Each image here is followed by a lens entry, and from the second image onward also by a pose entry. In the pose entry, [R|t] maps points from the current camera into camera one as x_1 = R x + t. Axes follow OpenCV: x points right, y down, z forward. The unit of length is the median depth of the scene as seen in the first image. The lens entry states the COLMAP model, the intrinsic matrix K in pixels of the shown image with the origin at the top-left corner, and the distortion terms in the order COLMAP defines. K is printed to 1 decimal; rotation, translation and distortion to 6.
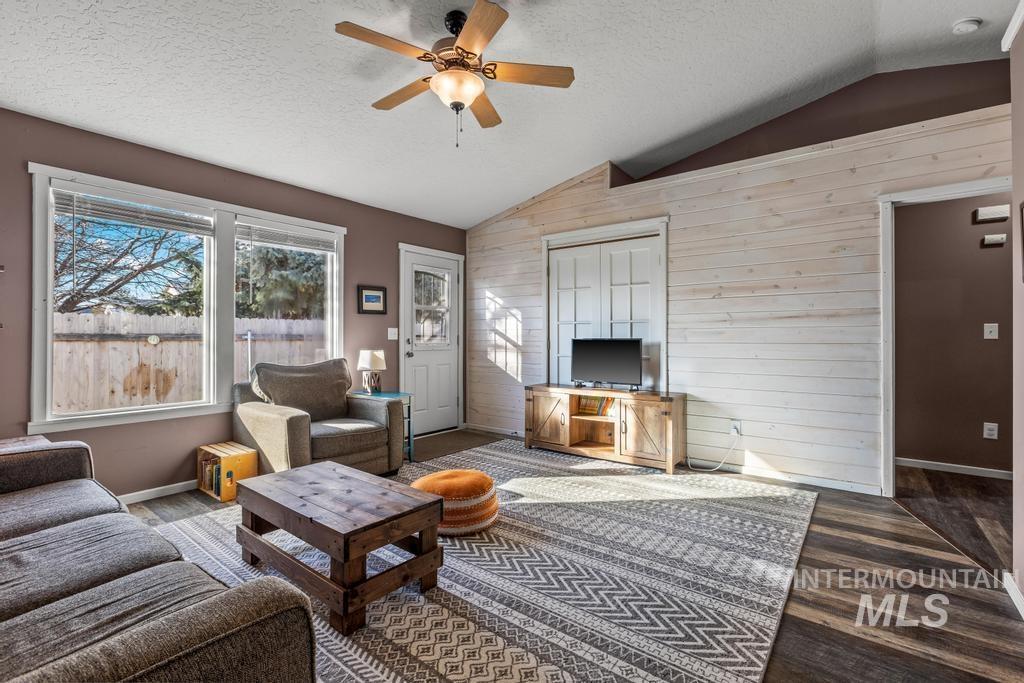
lens RADIAL K [[455.6, 0, 514.1], [0, 455.6, 336.0], [0, 0, 1]] dist [-0.008243, 0.000948]
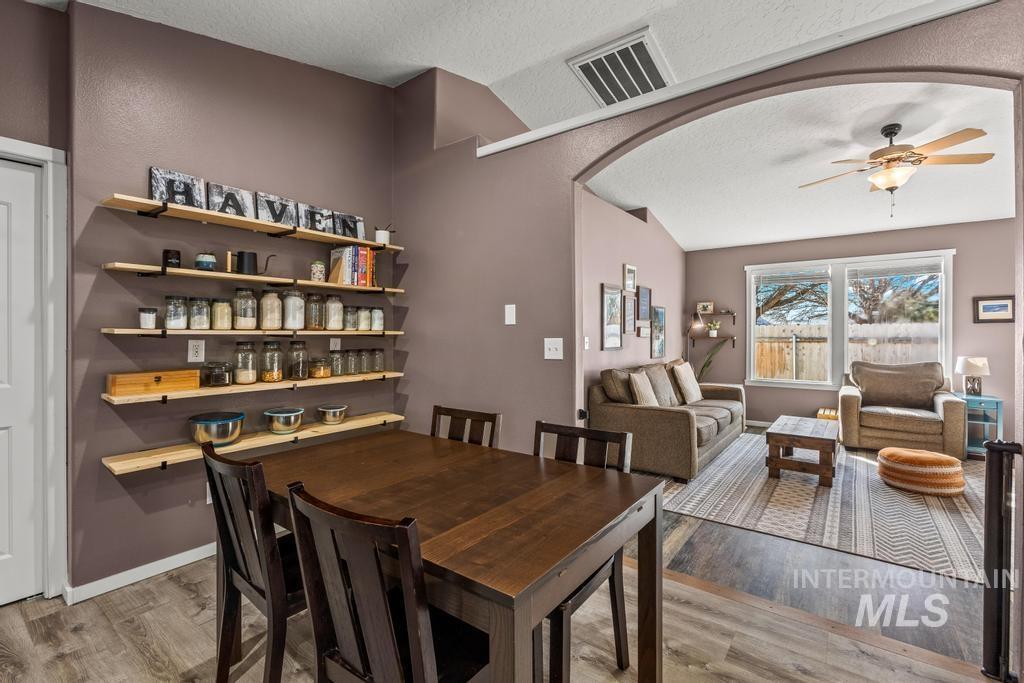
lens RADIAL K [[455.6, 0, 514.1], [0, 455.6, 336.0], [0, 0, 1]] dist [-0.008243, 0.000948]
pose [[0.014432, 0.004547, -0.999886, 1.264534], [0.004233, 0.999980, 0.004608, -0.047734], [0.999887, -0.004299, 0.014413, -0.216399]]
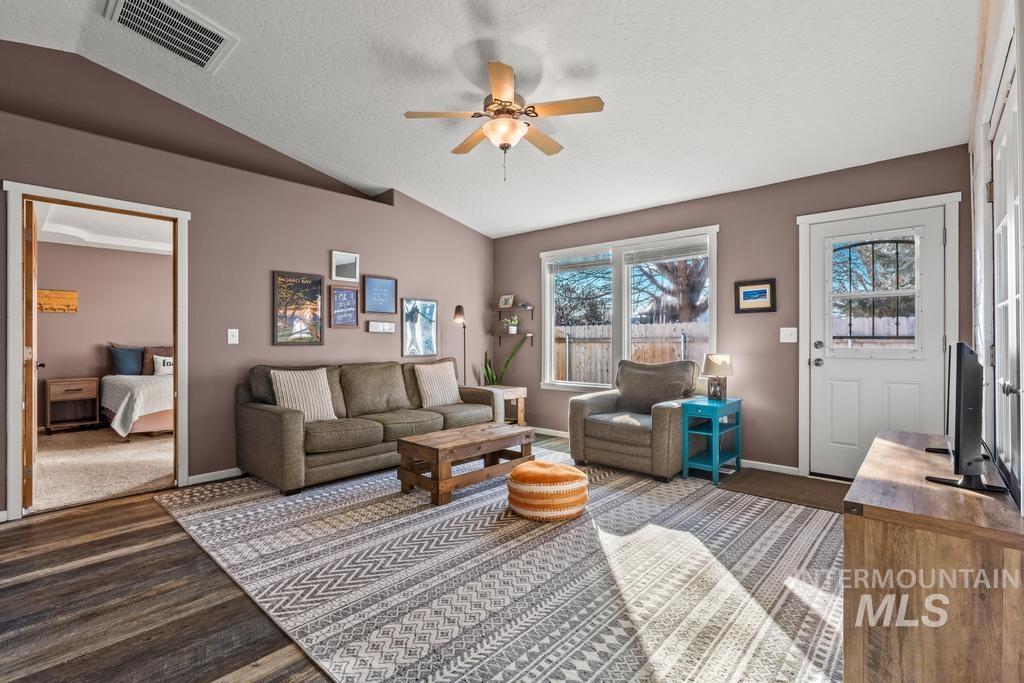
lens RADIAL K [[473.9, 0, 523.2], [0, 473.9, 341.1], [0, 0, 1]] dist [-0.010685, 0.000391]
pose [[-0.070656, 0.004993, -0.997488, 1.089040], [0.007005, 0.999965, 0.004509, -0.001670], [0.997476, -0.006669, -0.070689, 1.106523]]
